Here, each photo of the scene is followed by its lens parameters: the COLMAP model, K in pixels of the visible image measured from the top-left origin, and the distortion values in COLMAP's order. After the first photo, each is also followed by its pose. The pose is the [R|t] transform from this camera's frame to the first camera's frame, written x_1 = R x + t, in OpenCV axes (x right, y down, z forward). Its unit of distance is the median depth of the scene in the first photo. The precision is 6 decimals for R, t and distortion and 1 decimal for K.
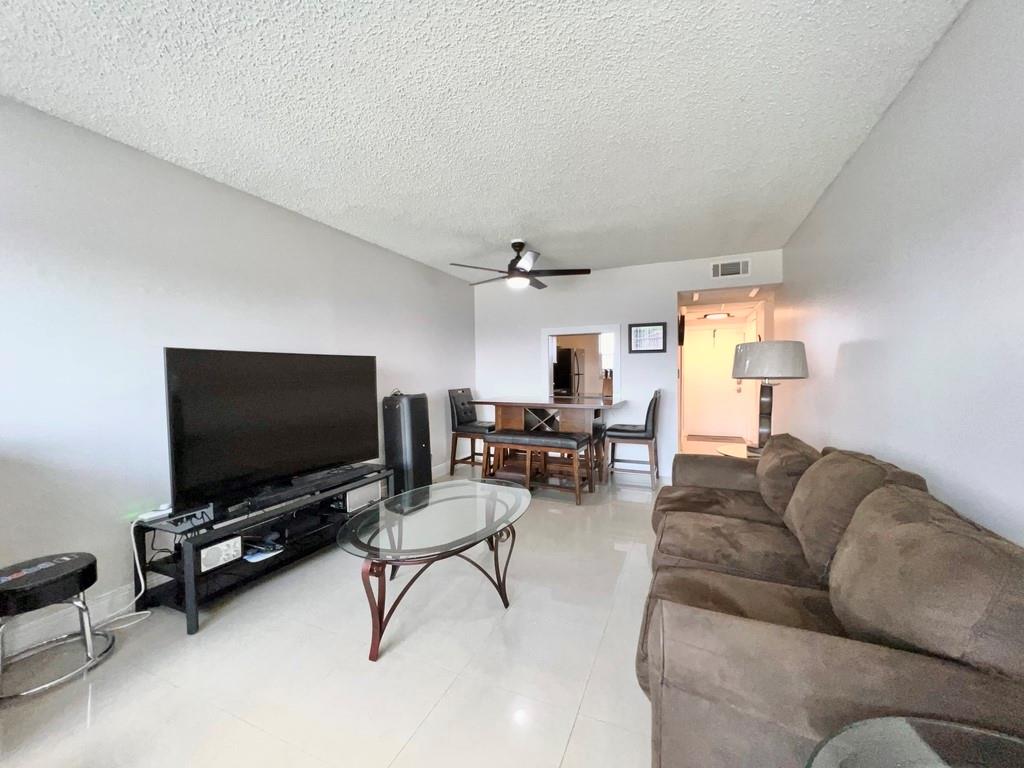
lens RADIAL K [[413.9, 0, 514.2], [0, 413.9, 384.9], [0, 0, 1]] dist [0.000689, 0.000236]
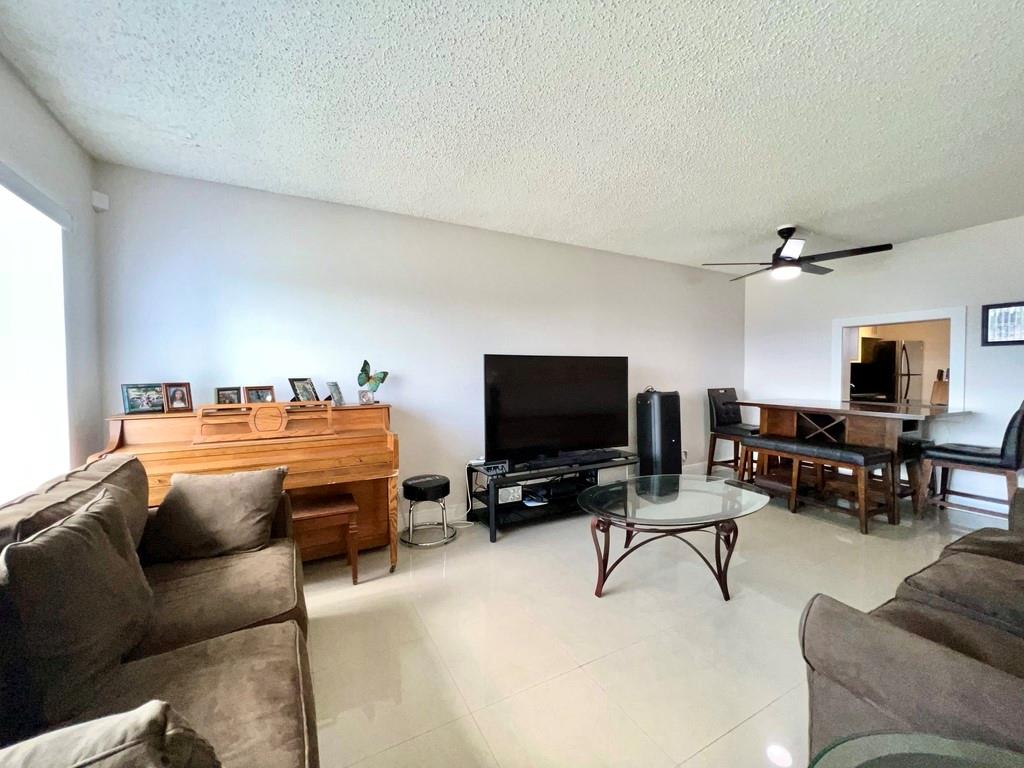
lens RADIAL K [[413.9, 0, 510.5], [0, 413.9, 382.2], [0, 0, 1]] dist [0.000689, 0.000236]
pose [[0.785224, 0.022636, -0.618798, 0.111438], [-0.024152, 0.999691, 0.005922, 0.002156], [0.618740, 0.010296, 0.785528, -0.087449]]
